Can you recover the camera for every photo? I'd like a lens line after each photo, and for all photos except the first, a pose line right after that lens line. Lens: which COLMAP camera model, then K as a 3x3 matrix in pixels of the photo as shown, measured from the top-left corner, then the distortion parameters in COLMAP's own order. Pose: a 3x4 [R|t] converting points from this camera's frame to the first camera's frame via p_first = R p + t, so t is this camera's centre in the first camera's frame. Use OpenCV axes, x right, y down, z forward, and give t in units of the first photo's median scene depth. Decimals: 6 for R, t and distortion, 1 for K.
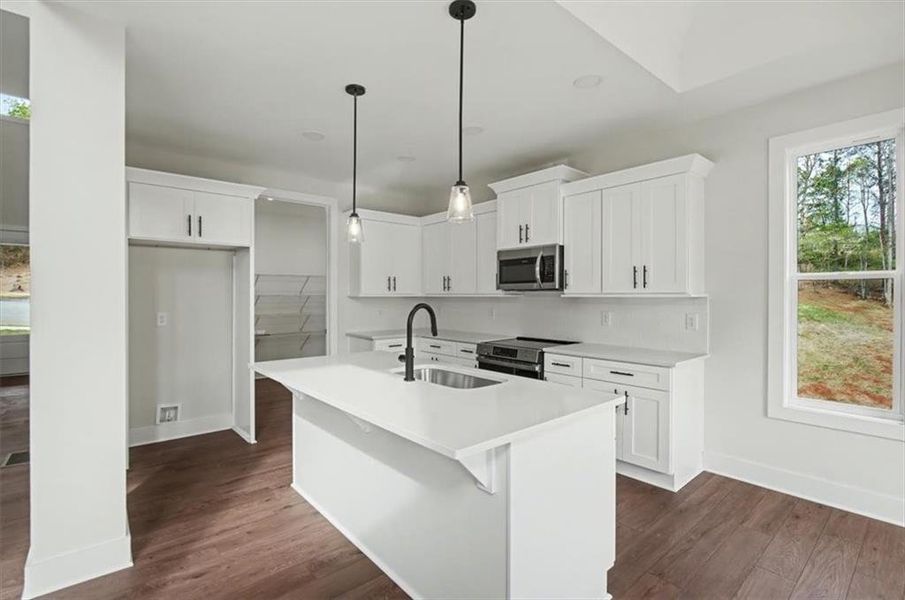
lens RADIAL K [[433.5, 0, 452.5], [0, 433.5, 300.0], [0, 0, 1]] dist [0.000766, 0.000117]
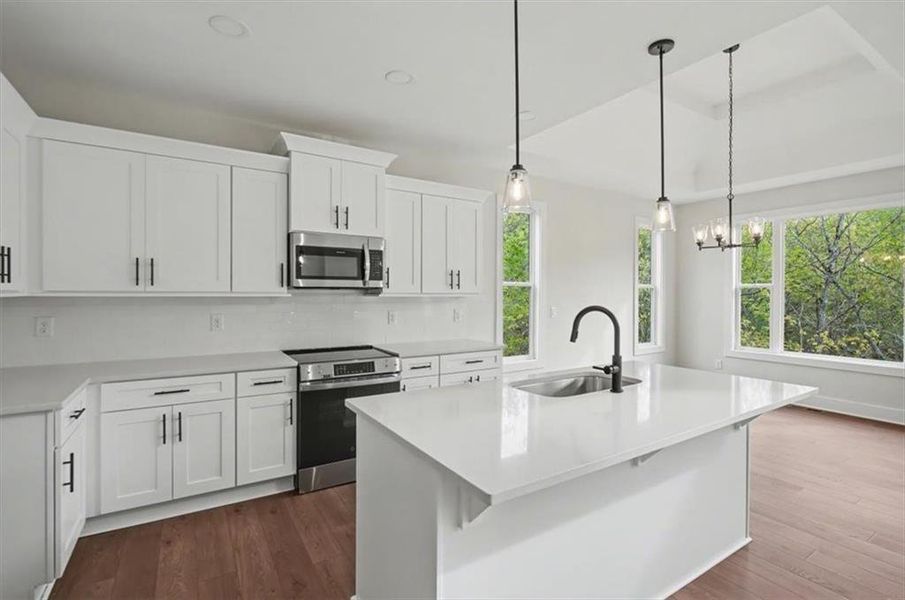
lens RADIAL K [[423.2, 0, 452.5], [0, 423.2, 300.0], [0, 0, 1]] dist [0.002777, 0.000467]
pose [[0.151295, -0.012472, 0.988410, -0.605865], [0.006882, 0.999909, 0.011564, -0.009663], [-0.988465, 0.005053, 0.151367, 0.718459]]
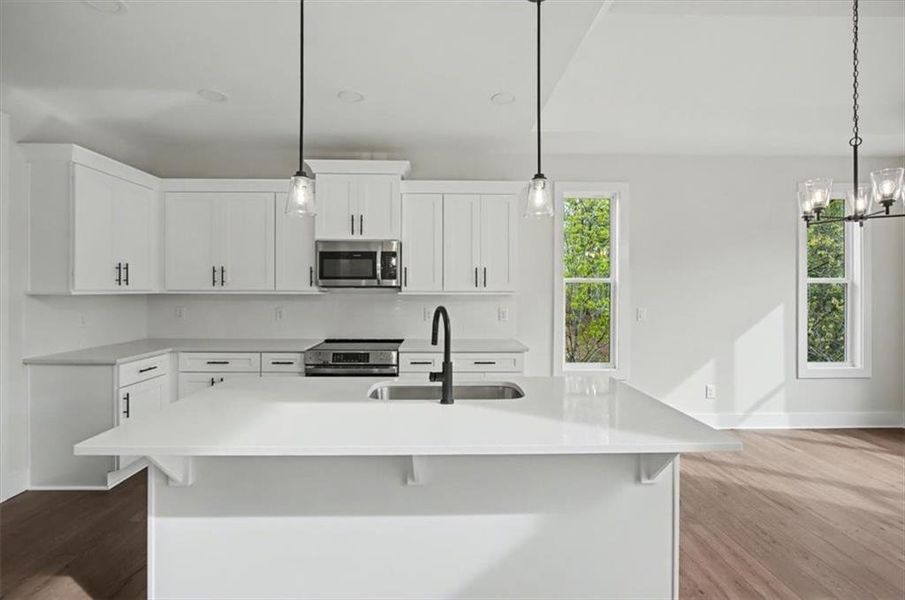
lens RADIAL K [[425.9, 0, 450.2], [0, 425.9, 293.9], [0, 0, 1]] dist [0.001589, -0.000035]
pose [[0.642372, -0.004142, 0.766382, -0.414257], [0.004253, 0.999989, 0.001839, -0.009822], [-0.766381, 0.002078, 0.642383, 0.293721]]
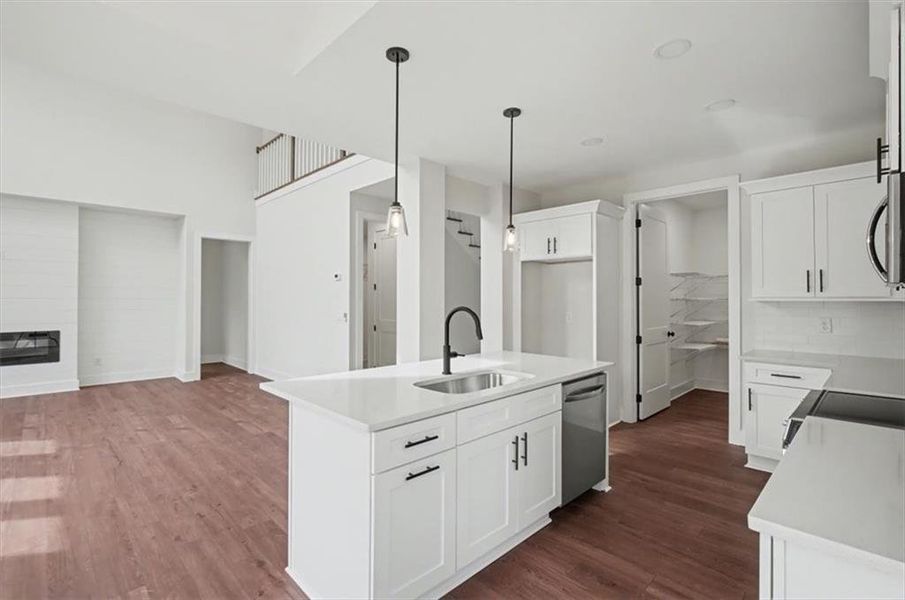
lens RADIAL K [[425.9, 0, 450.2], [0, 425.9, 293.9], [0, 0, 1]] dist [0.001589, -0.000035]
pose [[0.057804, -0.010714, -0.998270, 0.605230], [-0.009715, 0.999889, -0.011294, -0.007909], [0.998281, 0.010351, 0.057694, 0.564240]]
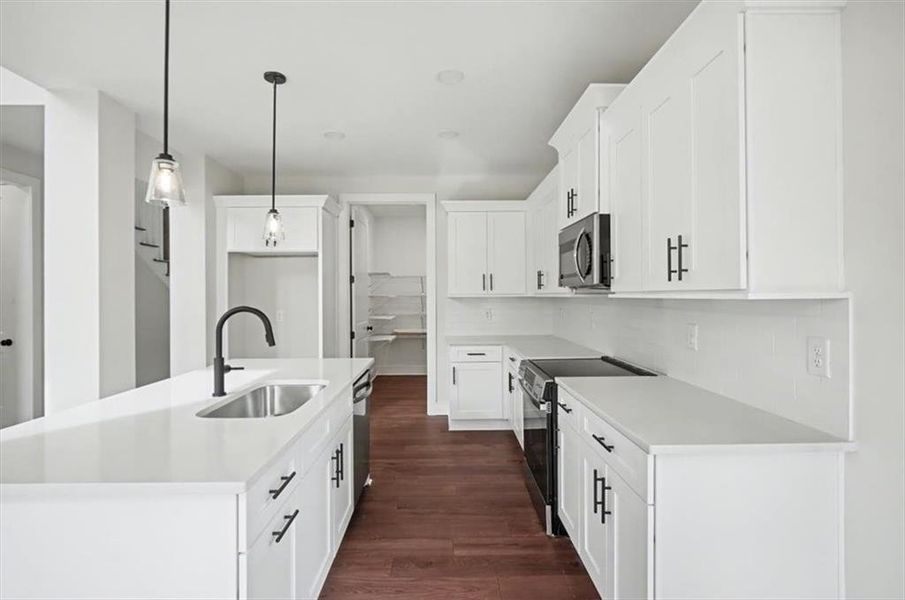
lens RADIAL K [[431.1, 0, 447.9], [0, 431.1, 295.1], [0, 0, 1]] dist [-0.002301, -0.000191]
pose [[0.760290, -0.004214, -0.649570, 0.477710], [-0.001622, 0.999964, -0.008386, -0.005033], [0.649581, 0.007429, 0.760256, 0.385948]]
